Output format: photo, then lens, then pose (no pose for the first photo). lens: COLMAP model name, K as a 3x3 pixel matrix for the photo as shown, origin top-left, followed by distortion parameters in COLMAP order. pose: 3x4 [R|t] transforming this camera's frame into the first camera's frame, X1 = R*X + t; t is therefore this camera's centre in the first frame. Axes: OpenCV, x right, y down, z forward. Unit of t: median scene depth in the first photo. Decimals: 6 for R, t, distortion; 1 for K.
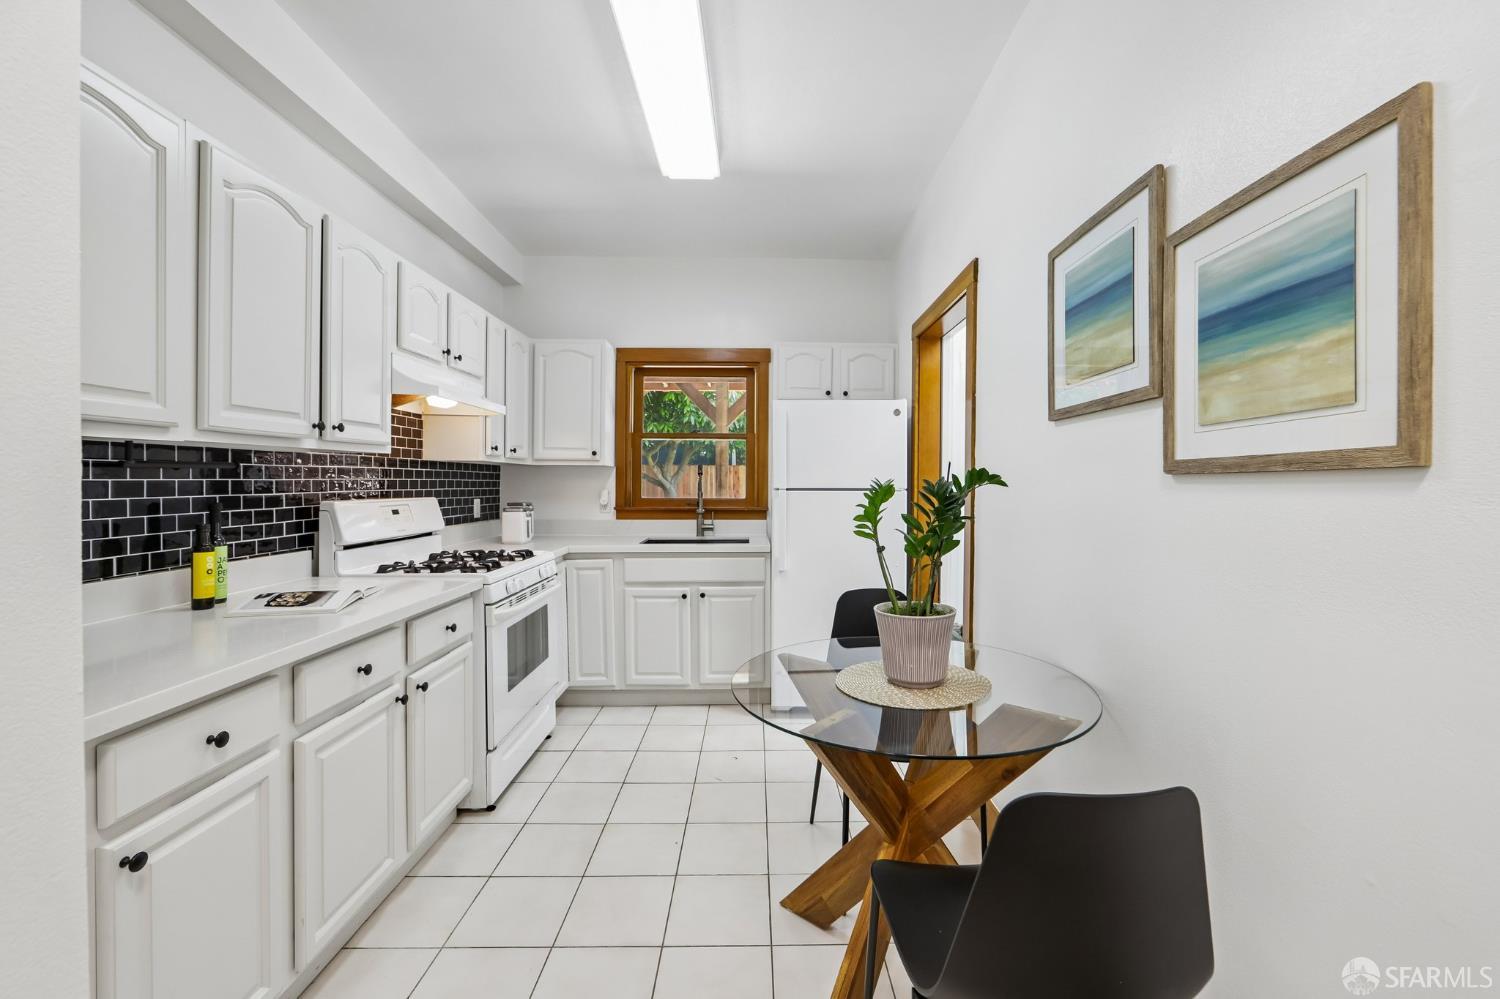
lens RADIAL K [[601.2, 0, 763.1], [0, 601.2, 488.0], [0, 0, 1]] dist [-0.007012, -0.000019]
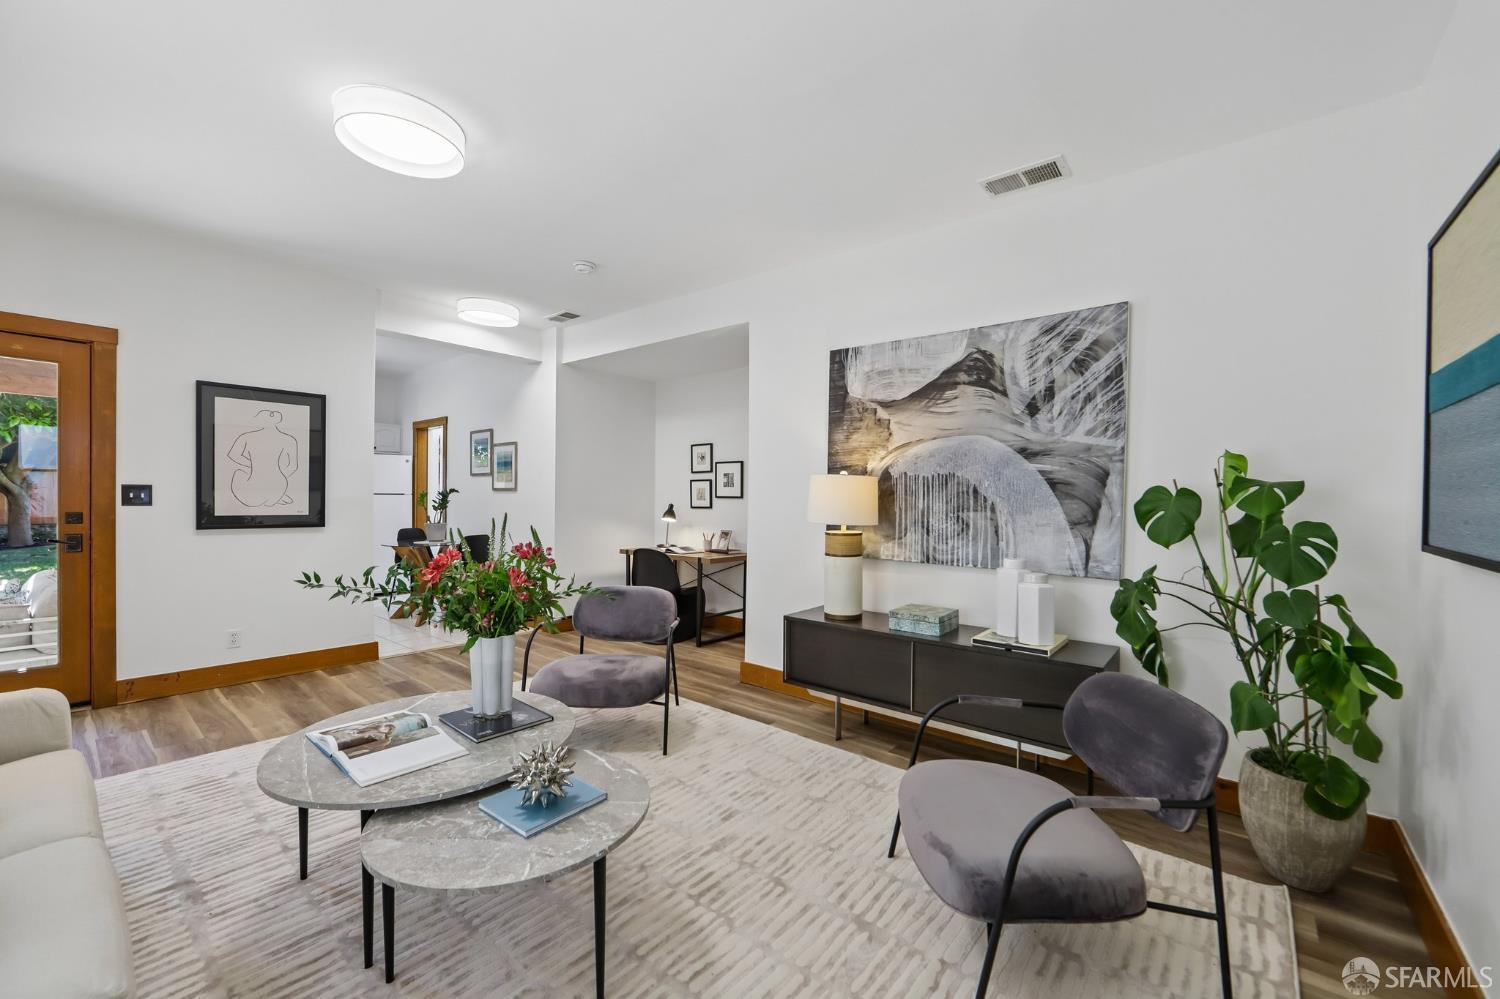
lens RADIAL K [[602.1, 0, 762.2], [0, 602.1, 502.6], [0, 0, 1]] dist [-0.010236, 0.000086]
pose [[0.634627, -0.005023, 0.772802, -0.662983], [-0.002869, 0.999957, 0.008856, 0.010090], [-0.772813, -0.007837, 0.634585, -1.463132]]
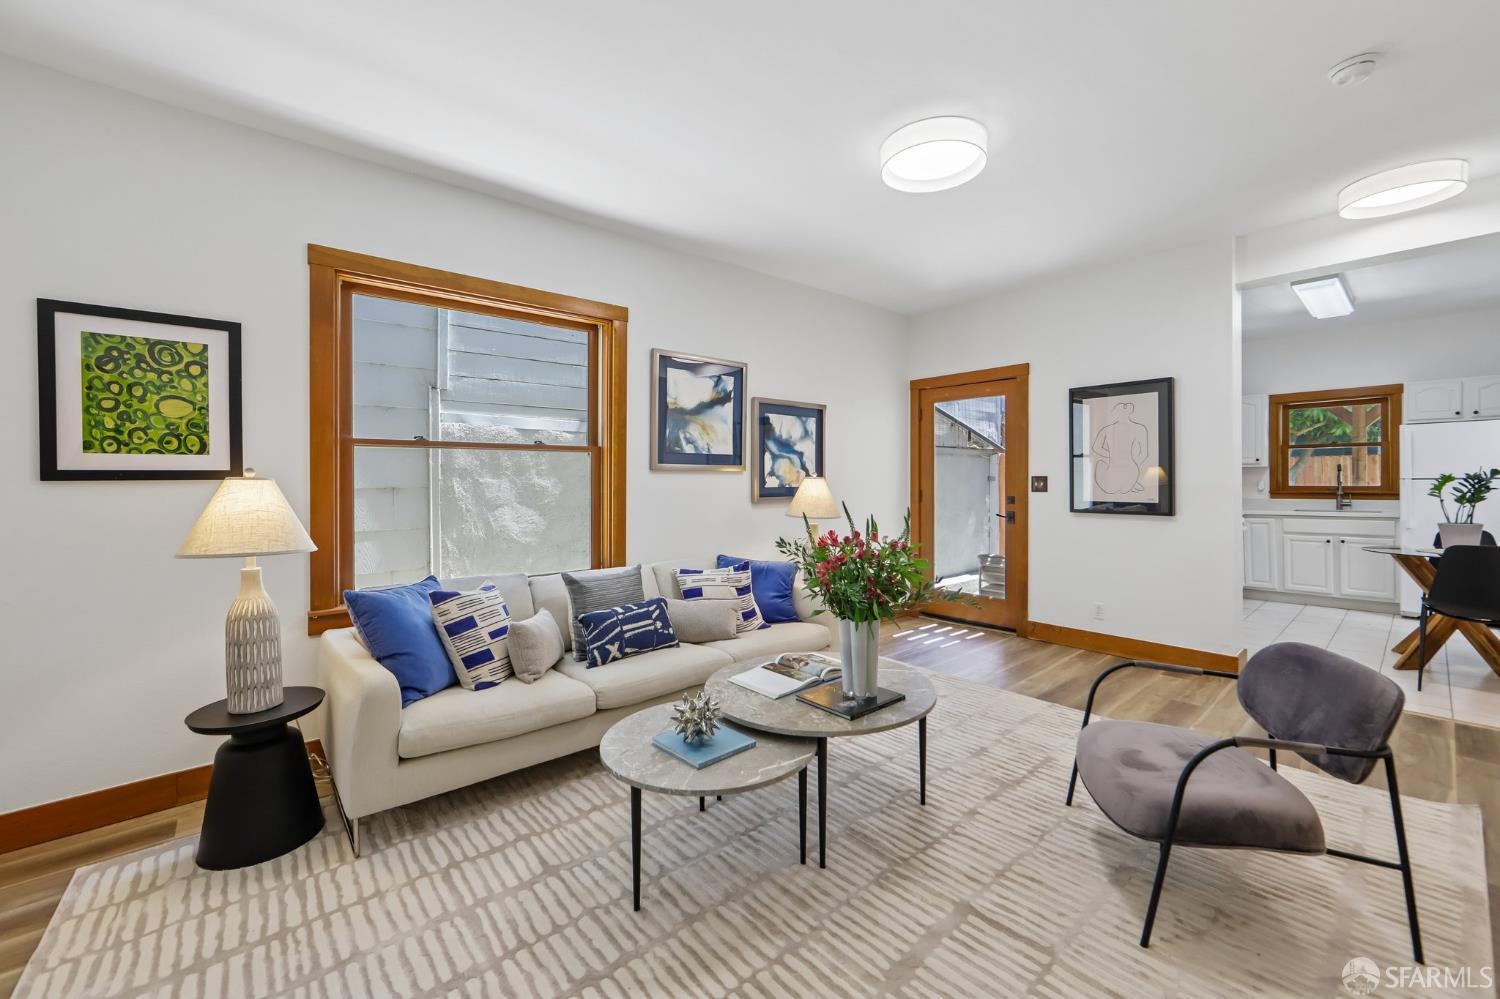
lens RADIAL K [[602.9, 0, 759.8], [0, 602.9, 483.0], [0, 0, 1]] dist [-0.007745, -0.000022]
pose [[0.653970, -0.006077, -0.756496, 0.102755], [0.005803, 0.999979, -0.003017, 0.007364], [0.756498, -0.002417, 0.653992, -1.355493]]
